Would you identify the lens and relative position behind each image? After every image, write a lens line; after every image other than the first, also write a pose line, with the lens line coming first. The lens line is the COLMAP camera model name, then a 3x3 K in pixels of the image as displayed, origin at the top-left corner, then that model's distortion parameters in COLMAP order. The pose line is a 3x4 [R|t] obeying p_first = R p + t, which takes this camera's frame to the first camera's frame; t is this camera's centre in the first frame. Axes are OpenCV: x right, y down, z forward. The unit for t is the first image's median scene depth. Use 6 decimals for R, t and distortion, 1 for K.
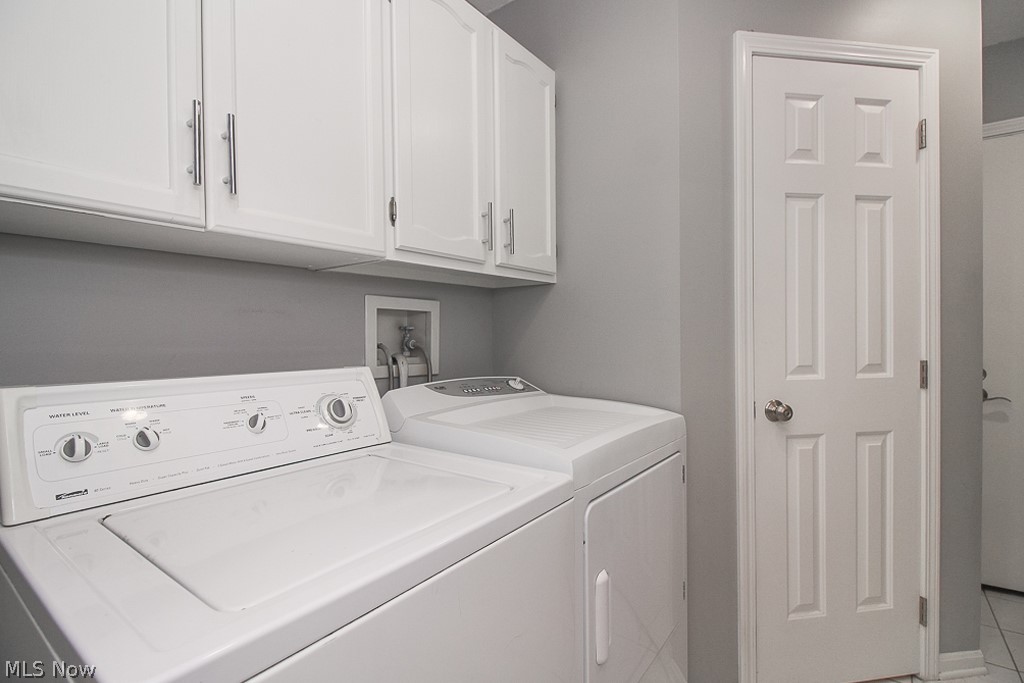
lens RADIAL K [[494.7, 0, 512.3], [0, 494.7, 339.9], [0, 0, 1]] dist [0.006592, -0.005535]
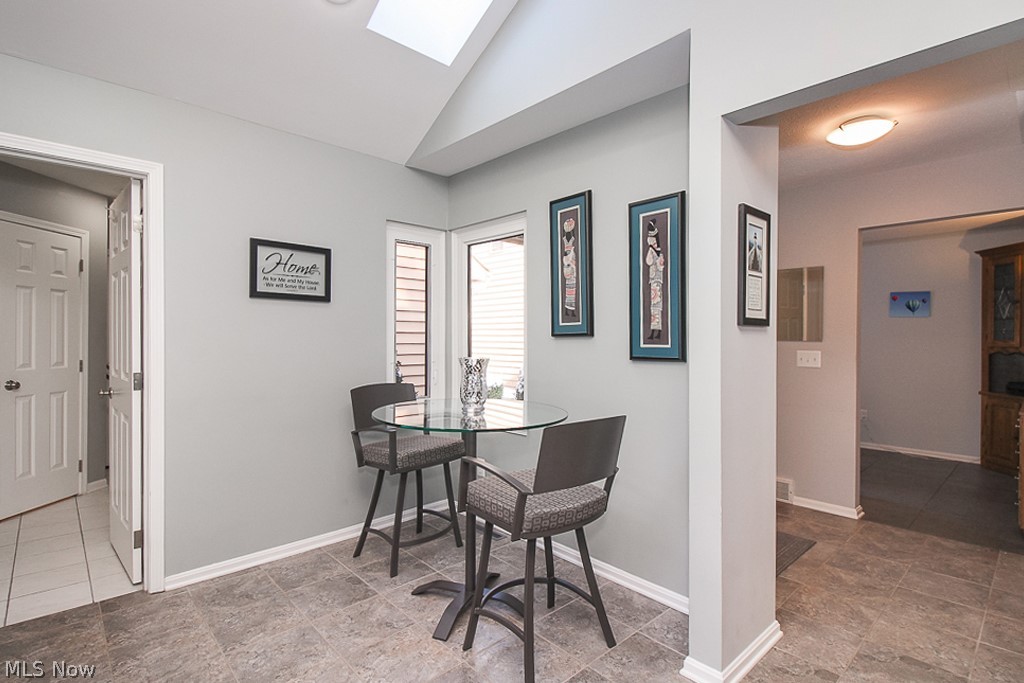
lens RADIAL K [[494.7, 0, 512.8], [0, 494.7, 338.7], [0, 0, 1]] dist [0.006592, -0.005535]
pose [[0.176830, 0.014171, 0.984139, -1.166280], [0.005505, 0.999866, -0.015387, -0.014549], [-0.984226, 0.008138, 0.176728, -1.485668]]
